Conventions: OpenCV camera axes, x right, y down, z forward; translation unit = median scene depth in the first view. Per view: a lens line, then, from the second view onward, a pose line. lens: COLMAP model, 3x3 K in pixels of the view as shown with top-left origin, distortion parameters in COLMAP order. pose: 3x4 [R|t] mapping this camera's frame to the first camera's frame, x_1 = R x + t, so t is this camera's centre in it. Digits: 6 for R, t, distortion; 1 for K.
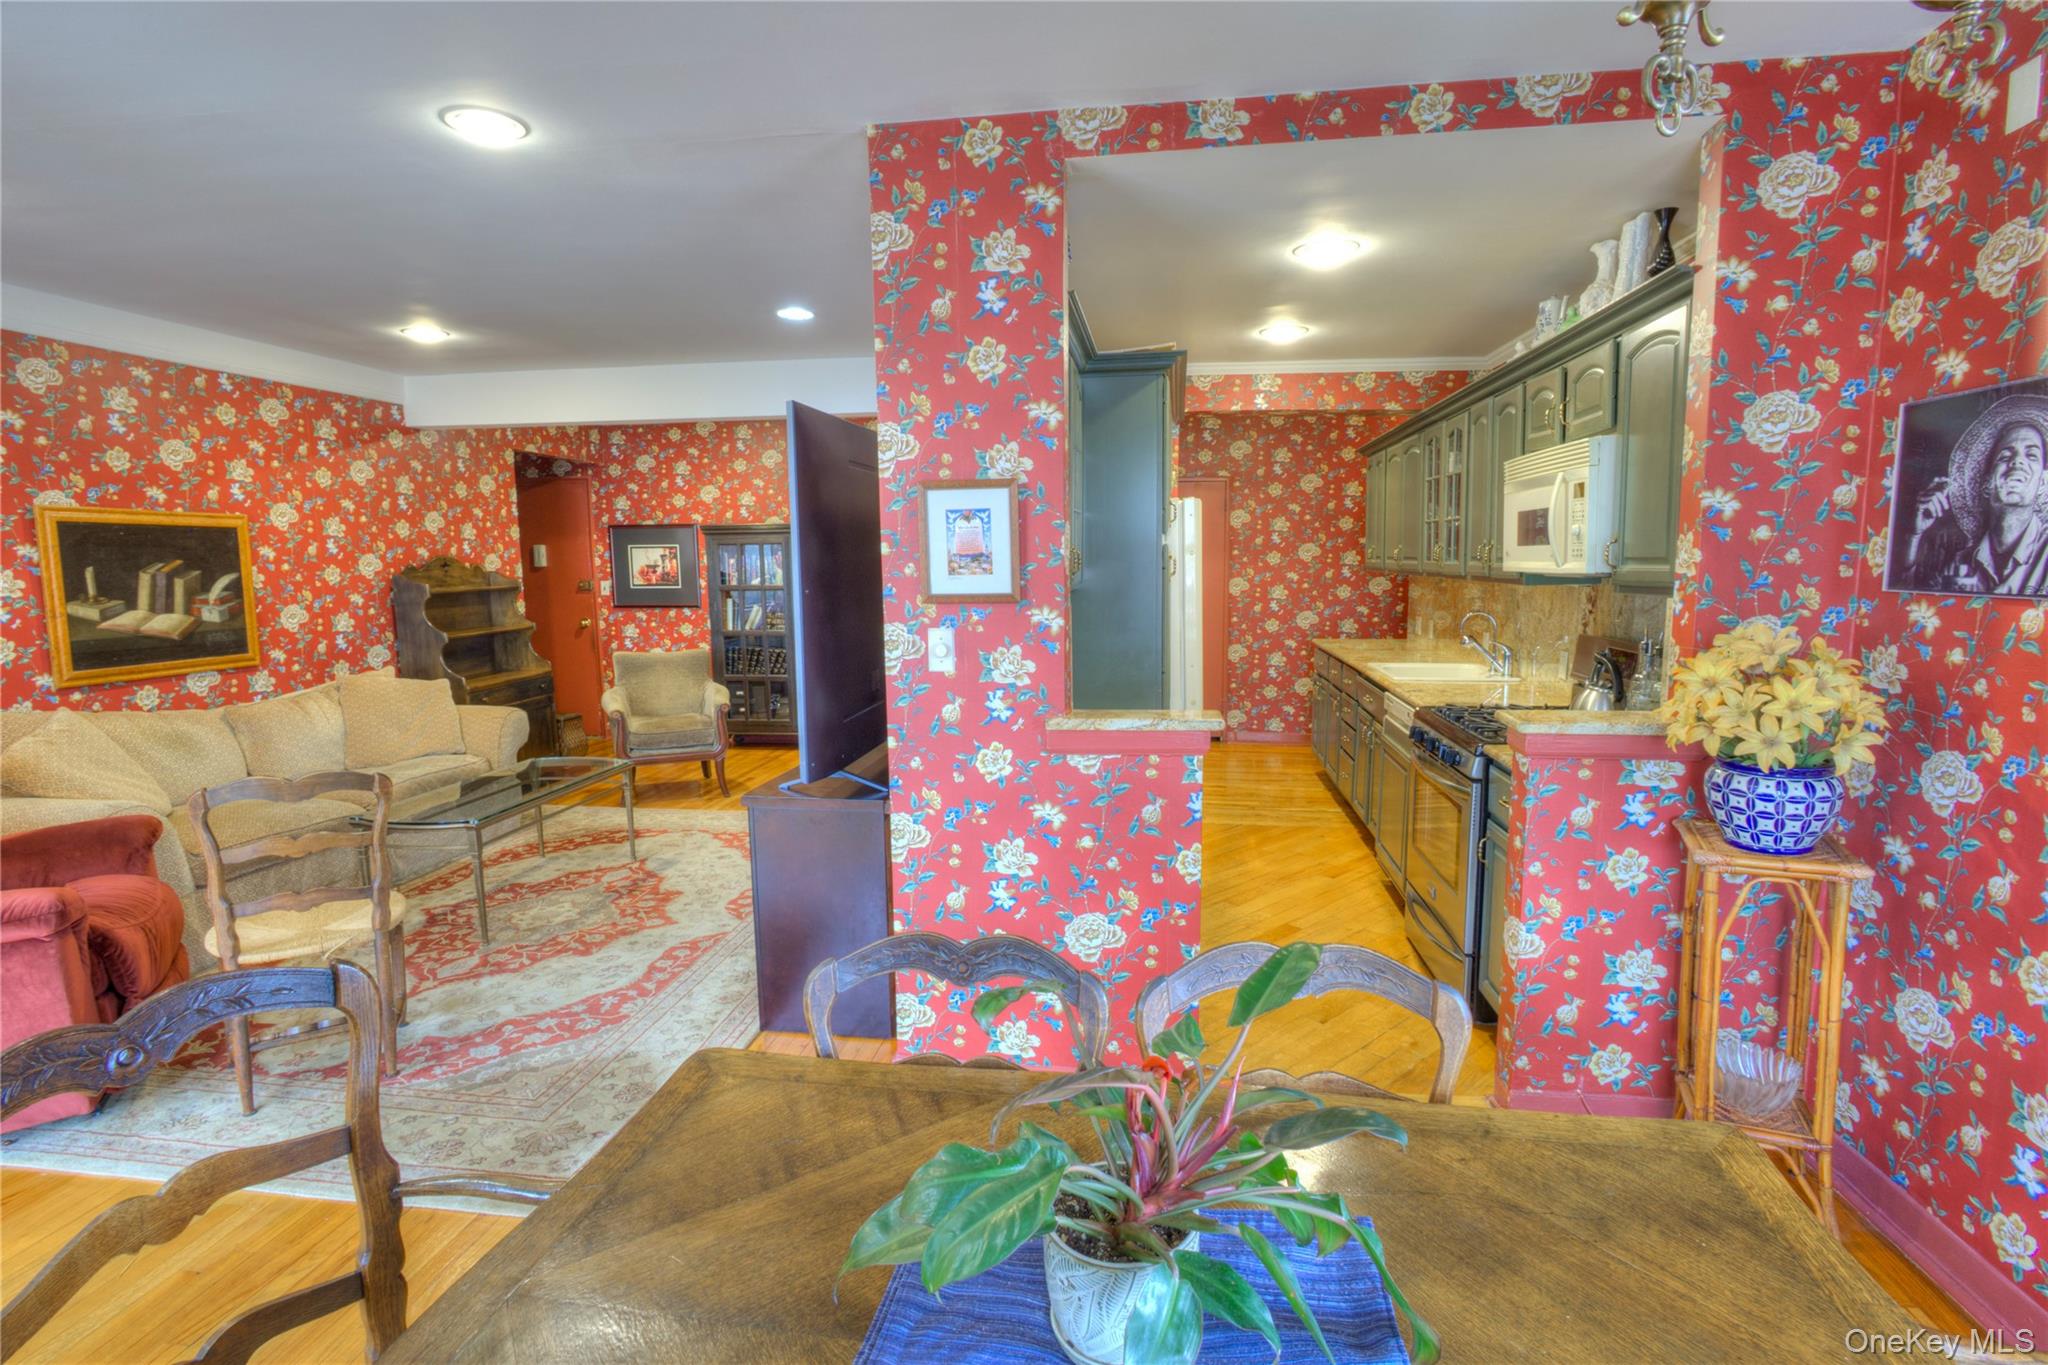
lens RADIAL K [[995.6, 0, 1027.9], [0, 995.6, 684.5], [0, 0, 1]] dist [-0.022781, 0.009584]
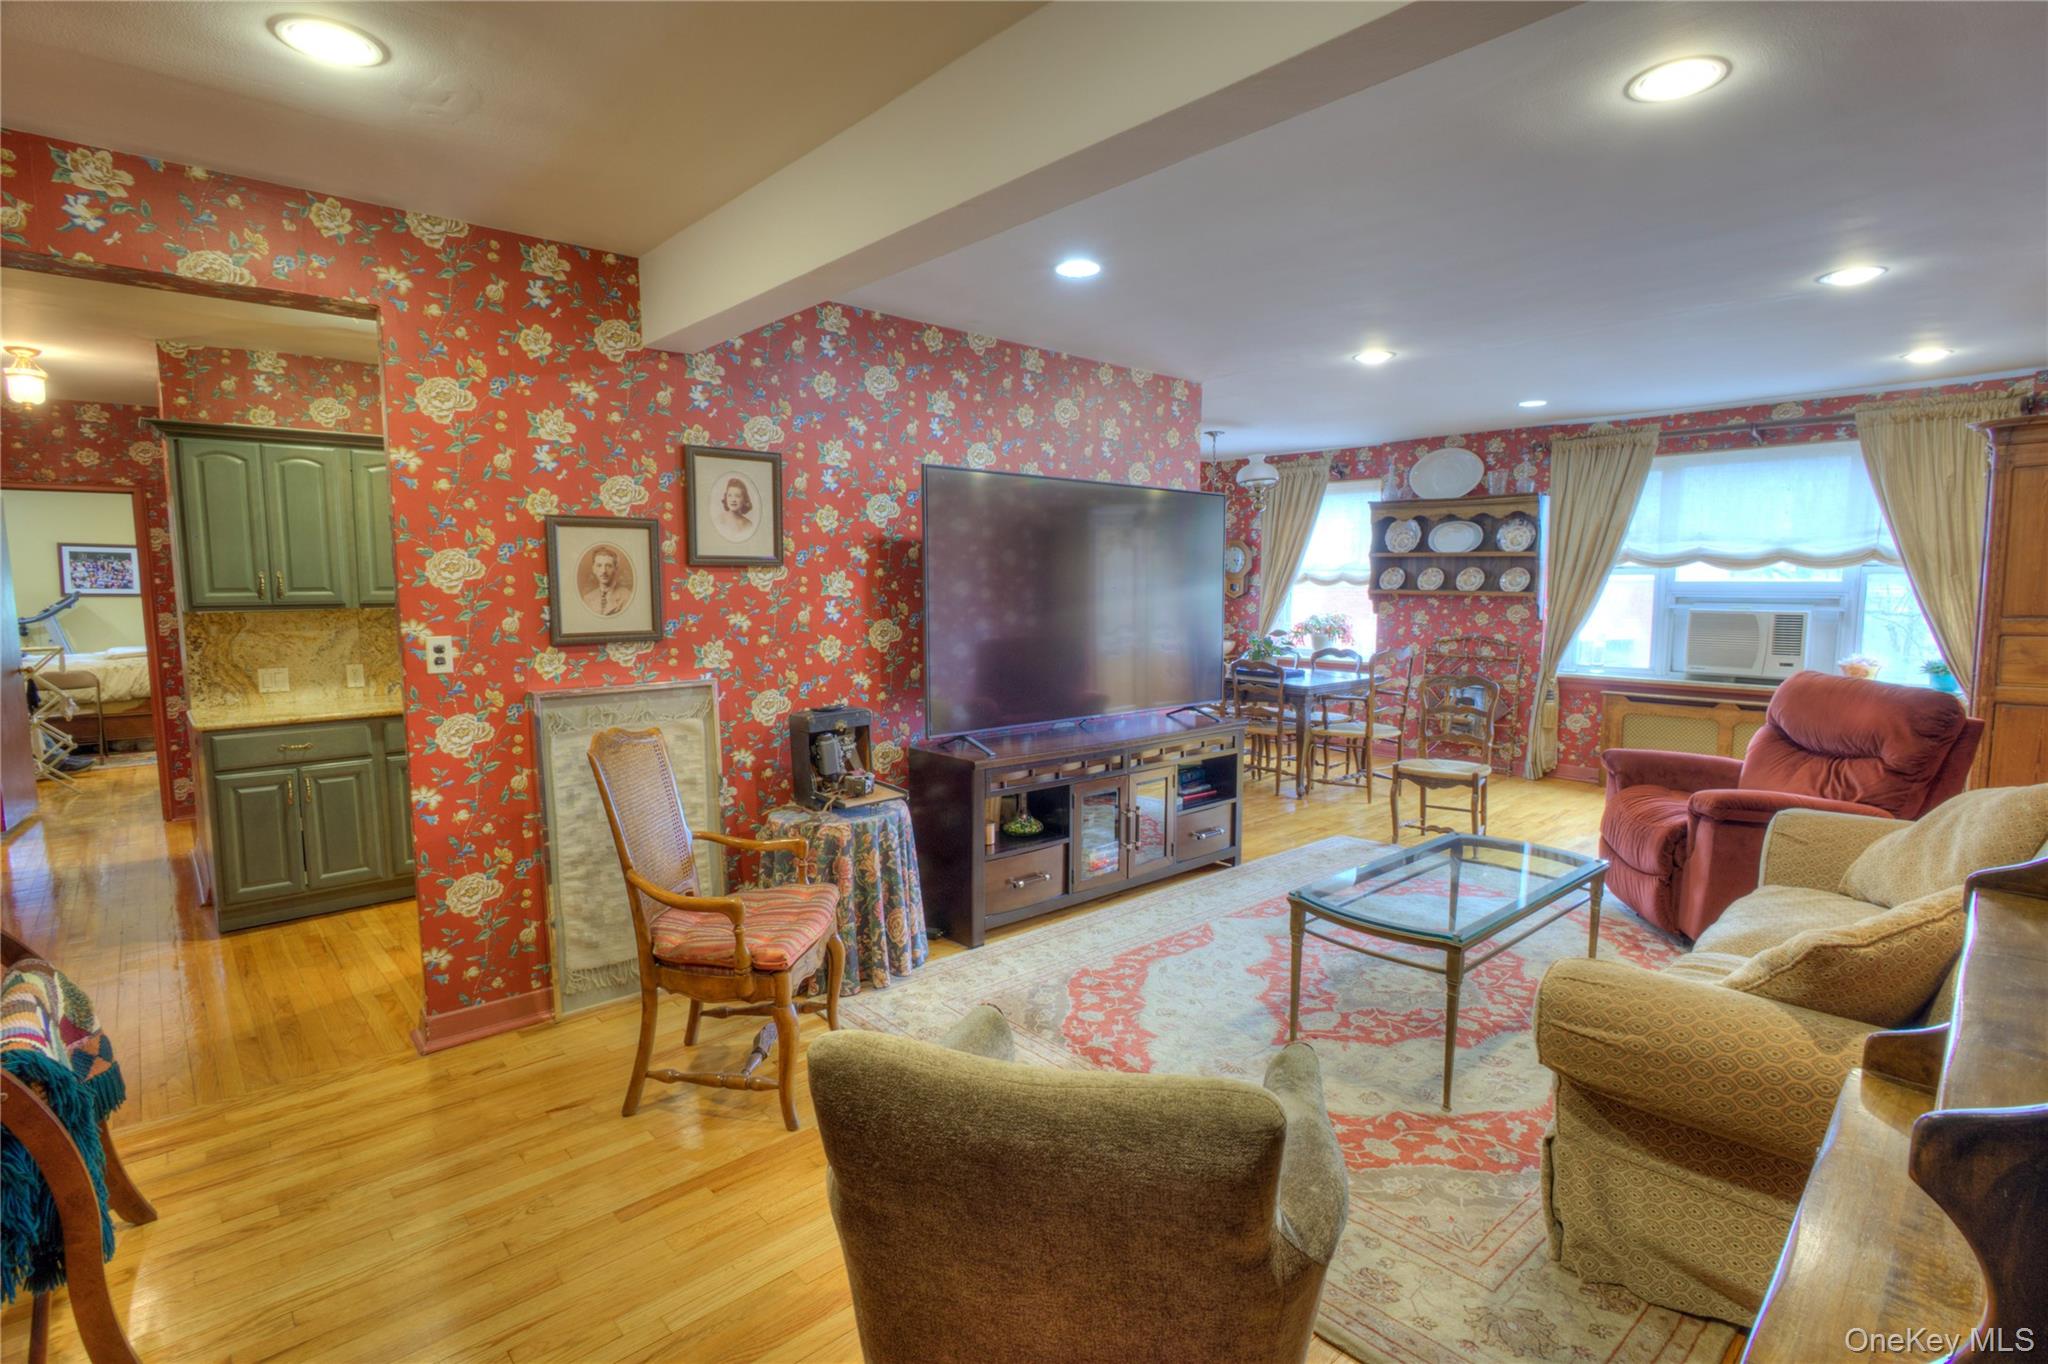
lens RADIAL K [[995.6, 0, 1027.9], [0, 995.6, 684.0], [0, 0, 1]] dist [-0.022781, 0.009584]
pose [[-0.770933, -0.056126, 0.634439, -0.809866], [0.090745, 0.976268, 0.196635, -0.237469], [-0.630419, 0.209165, -0.747544, 1.892281]]
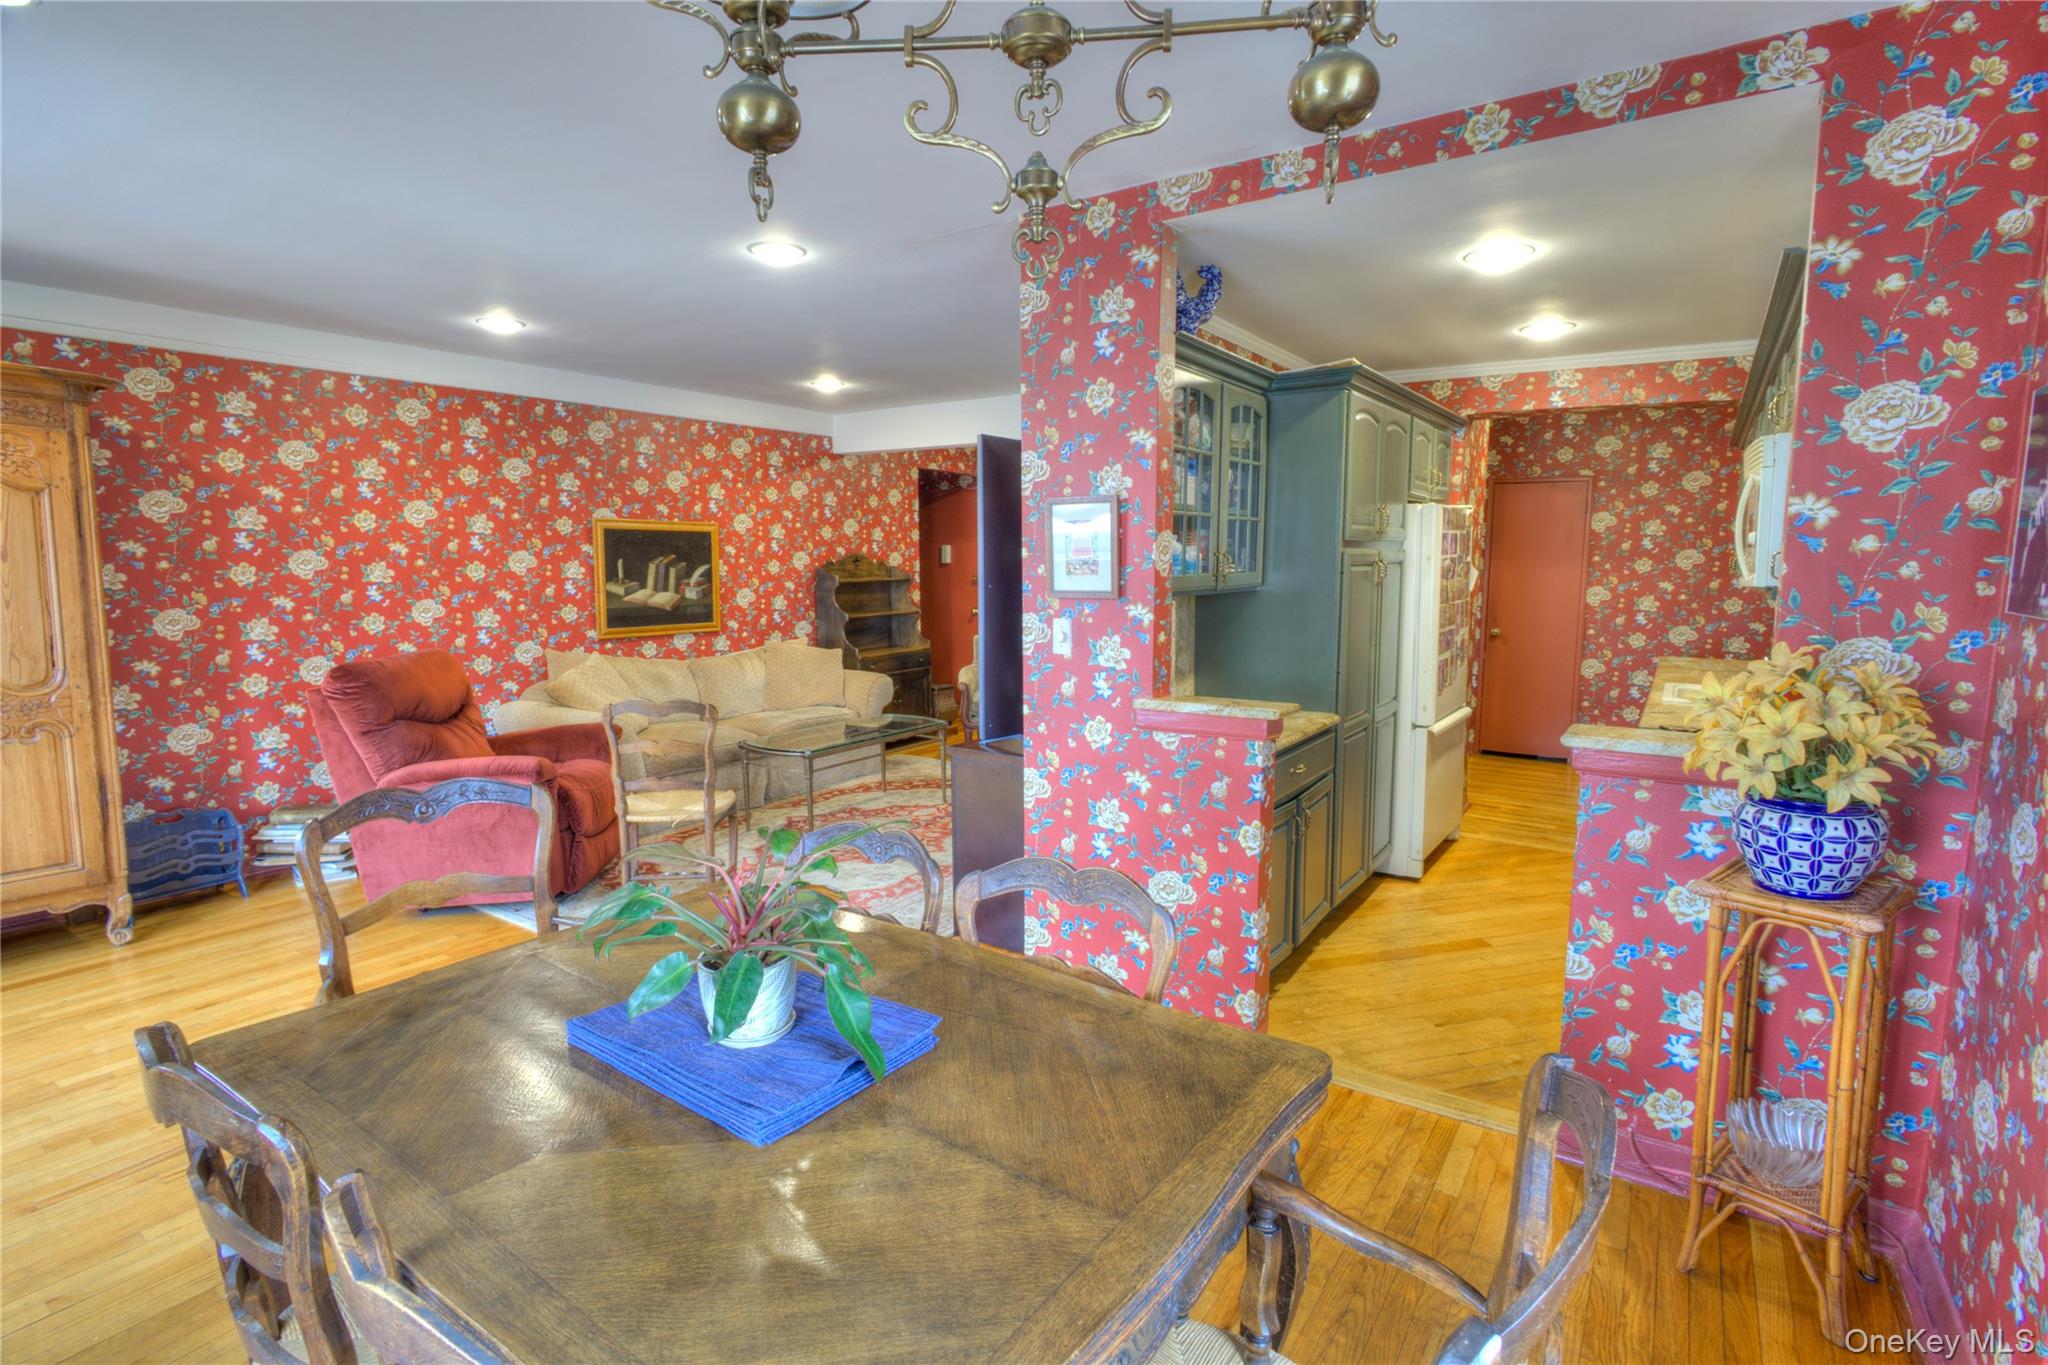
lens RADIAL K [[979.3, 0, 1030.8], [0, 979.3, 685.9], [0, 0, 1]] dist [-0.021483, 0.008886]
pose [[0.898968, 0.067279, -0.432815, 0.263956], [-0.065947, 0.997659, 0.018109, 0.004255], [0.433021, 0.012263, 0.901301, -0.061530]]
